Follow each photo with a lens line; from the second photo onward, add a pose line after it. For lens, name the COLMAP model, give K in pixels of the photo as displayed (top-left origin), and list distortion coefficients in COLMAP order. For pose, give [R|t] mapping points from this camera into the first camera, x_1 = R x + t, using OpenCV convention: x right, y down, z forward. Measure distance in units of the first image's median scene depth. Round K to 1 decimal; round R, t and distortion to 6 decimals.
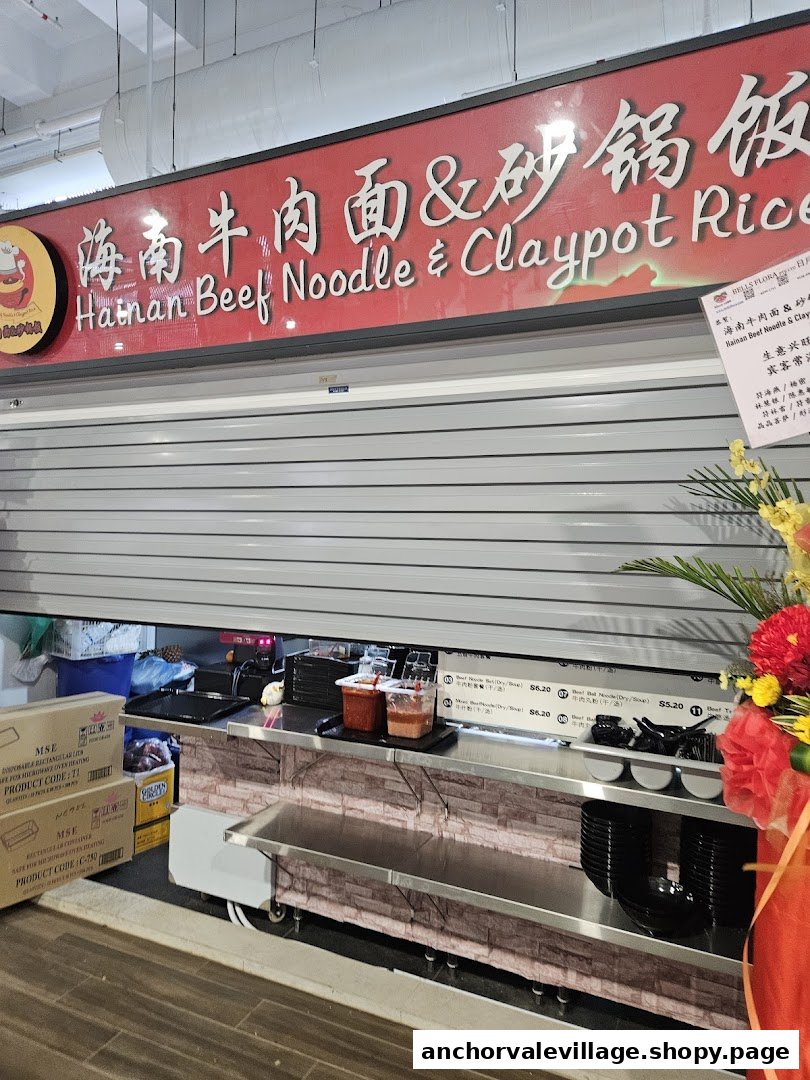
lens RADIAL K [[796.6, 0, 405.0], [0, 796.6, 540.0], [0, 0, 1]] dist [0.077453, -0.039553]
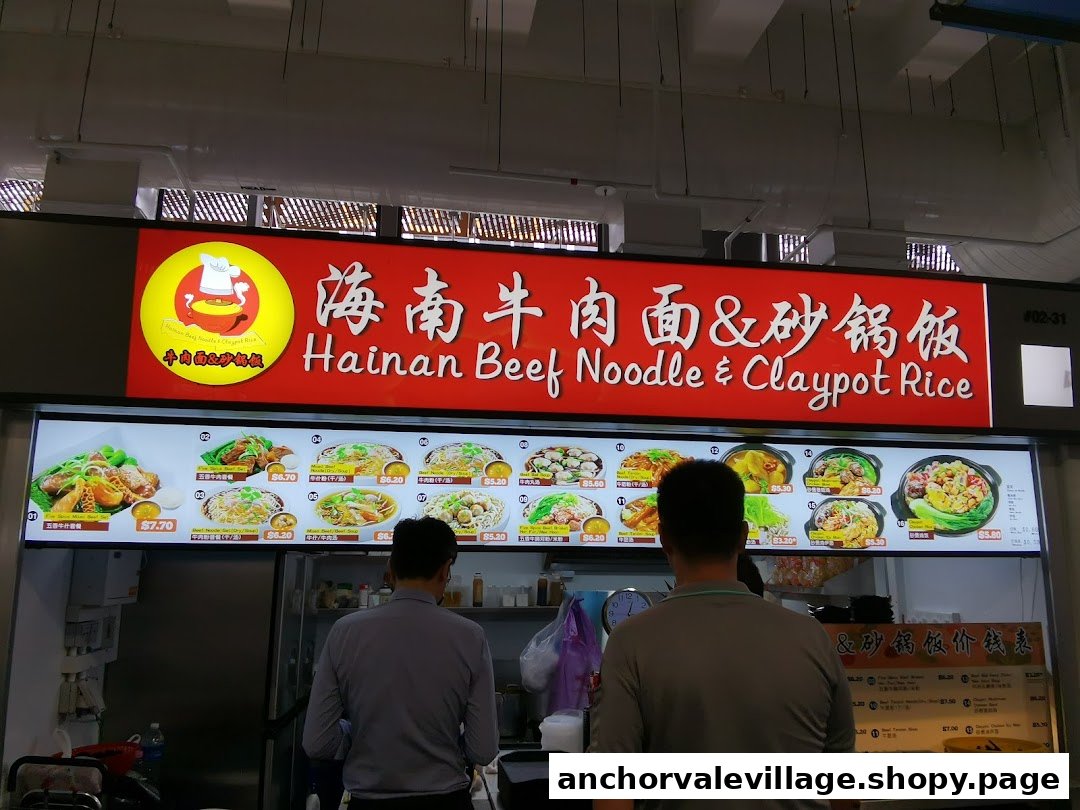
lens RADIAL K [[796.6, 0, 540.0], [0, 796.6, 405.0], [0, 0, 1]] dist [0.077453, -0.039553]
pose [[0.799342, 0.114643, 0.589839, -0.873252], [0.014646, 0.977621, -0.209862, -0.043443], [-0.600698, 0.176390, 0.779775, 0.212947]]
